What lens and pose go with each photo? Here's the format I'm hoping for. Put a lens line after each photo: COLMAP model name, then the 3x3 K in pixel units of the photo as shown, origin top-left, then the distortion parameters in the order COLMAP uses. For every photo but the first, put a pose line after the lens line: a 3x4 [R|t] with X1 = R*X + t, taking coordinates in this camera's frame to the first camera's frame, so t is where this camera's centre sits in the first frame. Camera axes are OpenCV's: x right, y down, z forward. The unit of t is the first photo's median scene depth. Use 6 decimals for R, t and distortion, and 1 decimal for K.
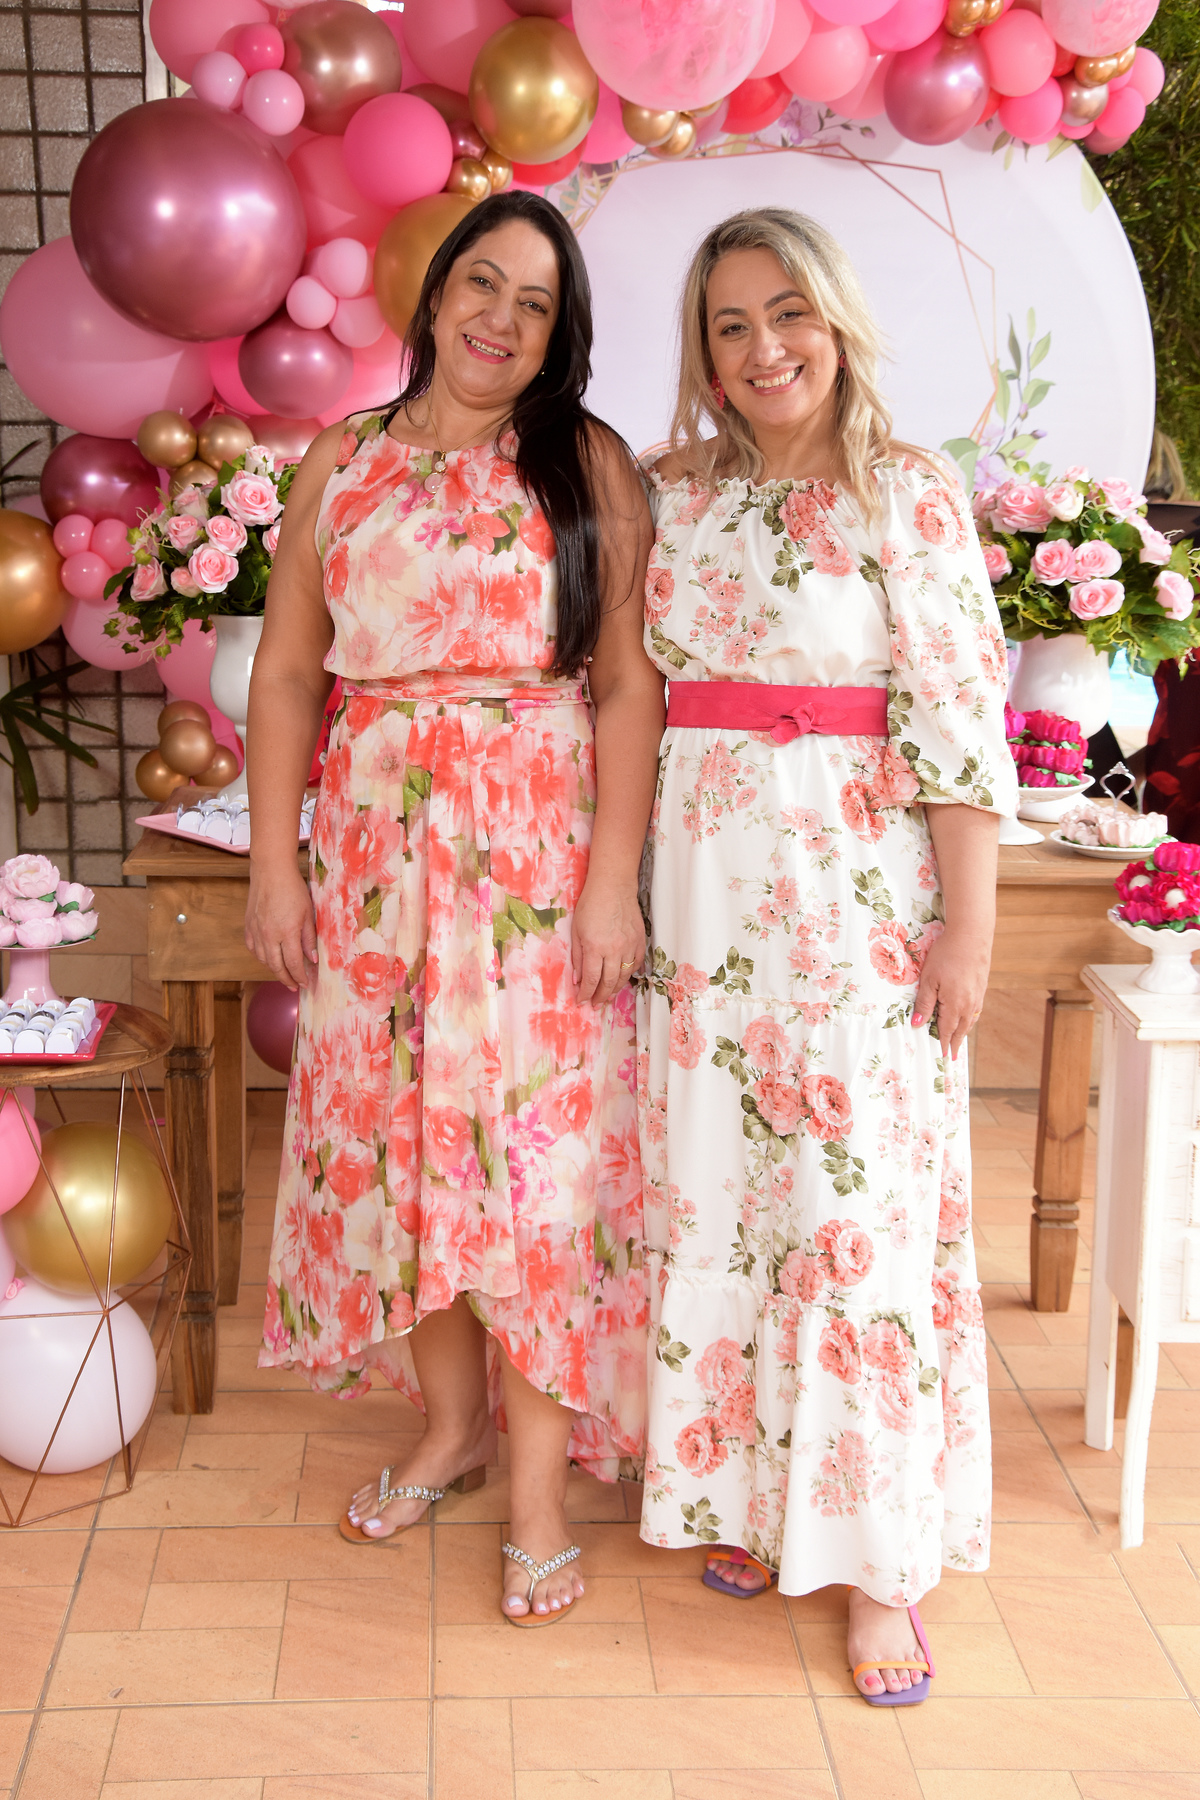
lens RADIAL K [[2741.9, 0, 600.0], [0, 2741.9, 900.0], [0, 0, 1]] dist [0.115497, 0.709078]
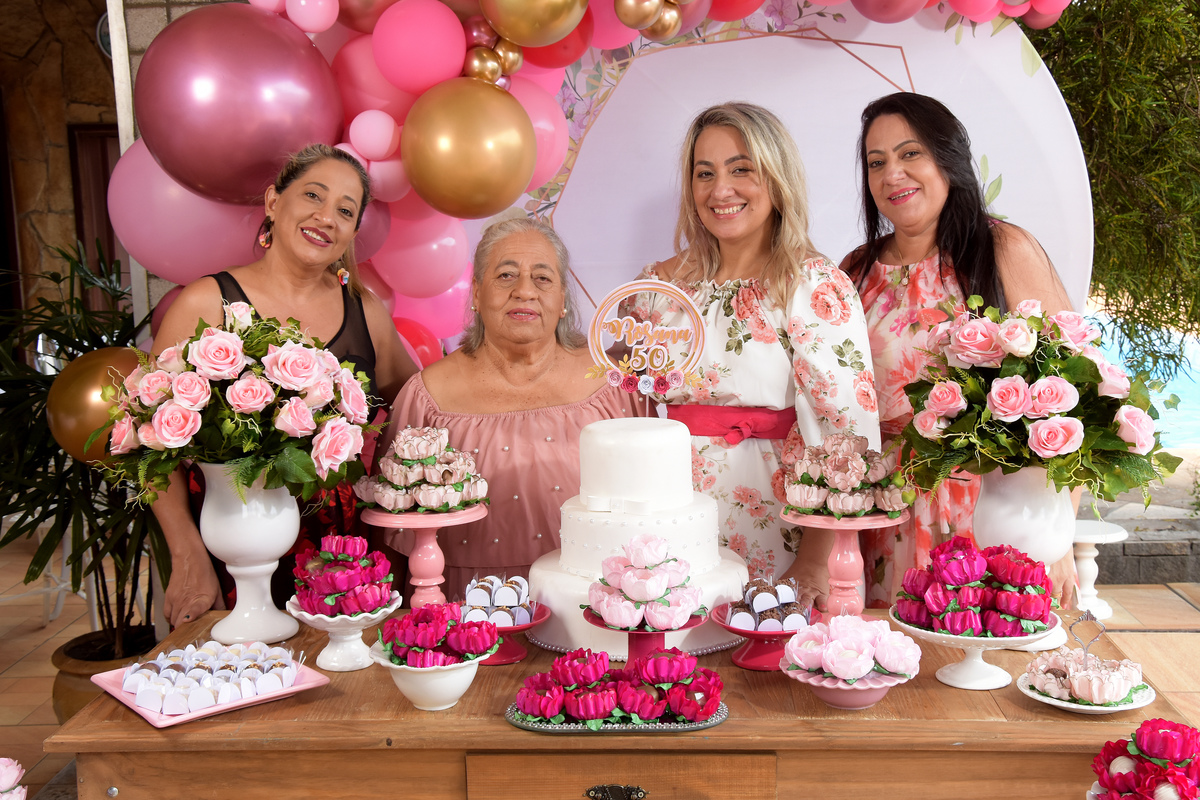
lens RADIAL K [[1636.8, 0, 600.0], [0, 1636.8, 400.0], [0, 0, 1]] dist [0.010633, 0.436564]
pose [[0.995918, -0.022040, -0.087529, 0.069412], [0.015357, 0.996967, -0.076300, -0.078995], [0.088945, 0.074645, 0.993236, 0.401158]]
